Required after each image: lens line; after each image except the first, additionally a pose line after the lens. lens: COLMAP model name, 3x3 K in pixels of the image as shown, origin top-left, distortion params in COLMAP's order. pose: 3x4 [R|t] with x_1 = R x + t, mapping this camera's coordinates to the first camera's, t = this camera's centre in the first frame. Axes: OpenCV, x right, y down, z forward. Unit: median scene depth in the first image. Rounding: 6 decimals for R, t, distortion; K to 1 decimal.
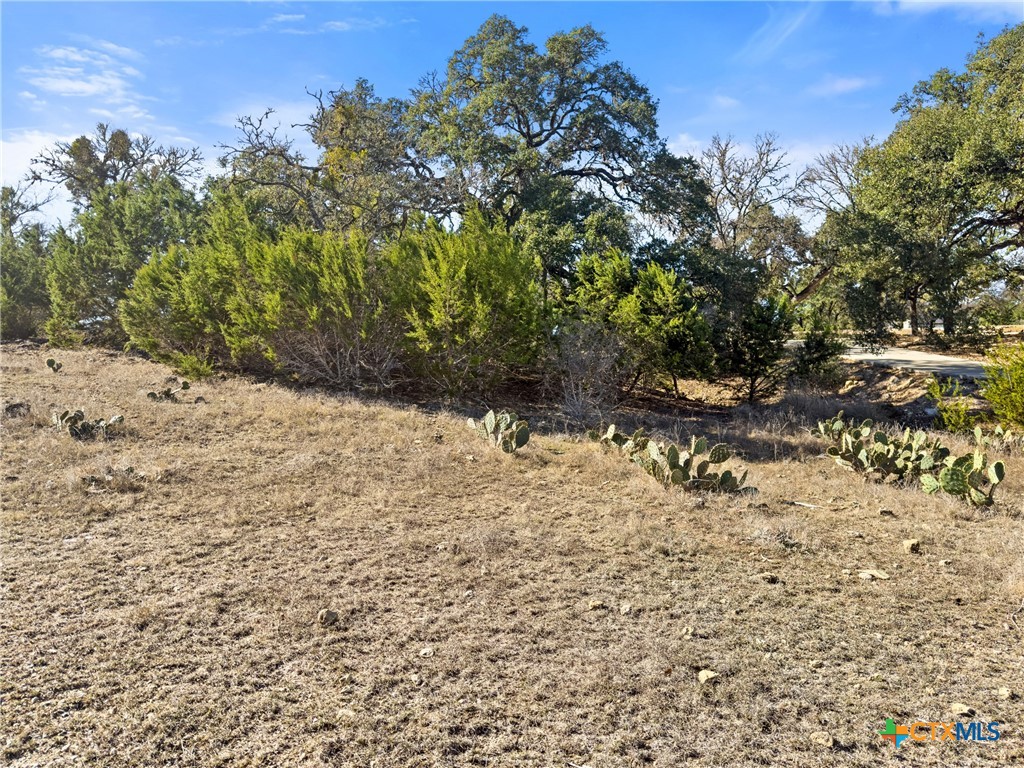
lens RADIAL K [[719.5, 0, 511.2], [0, 719.5, 360.7], [0, 0, 1]] dist [-0.018717, 0.009467]
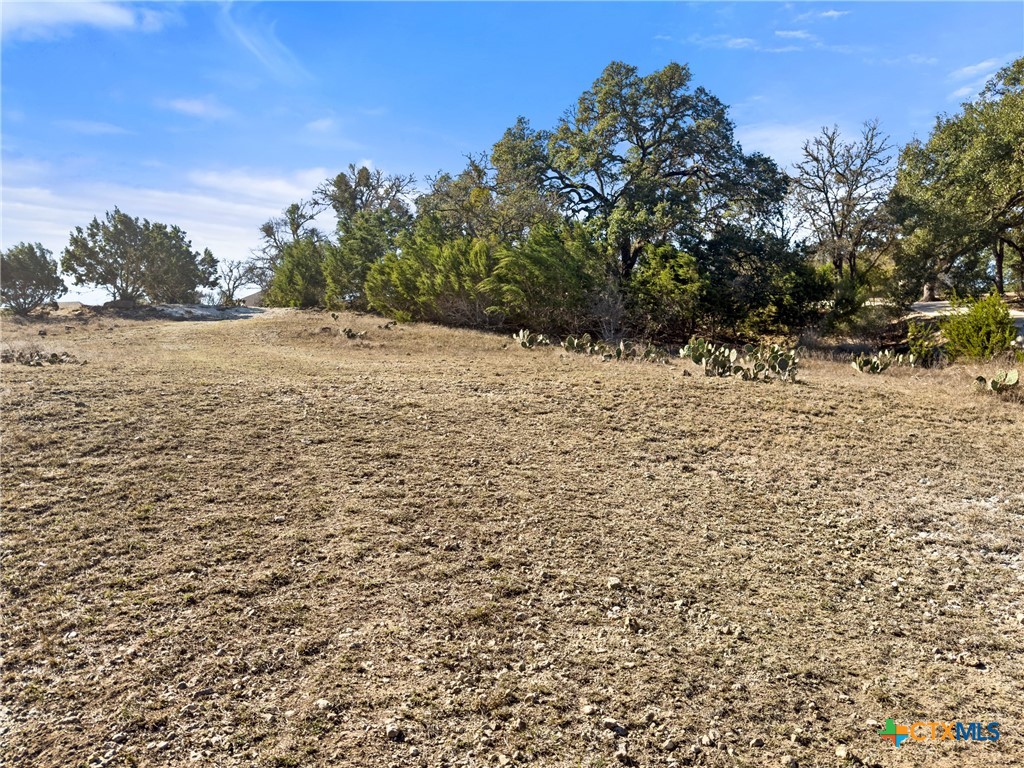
lens RADIAL K [[719.5, 0, 512.9], [0, 719.5, 384.8], [0, 0, 1]] dist [-0.018717, 0.009467]
pose [[0.954716, 0.017426, -0.297008, 0.208981], [0.003291, 0.997604, 0.069110, 0.030251], [0.297500, -0.066958, 0.952371, -0.375992]]
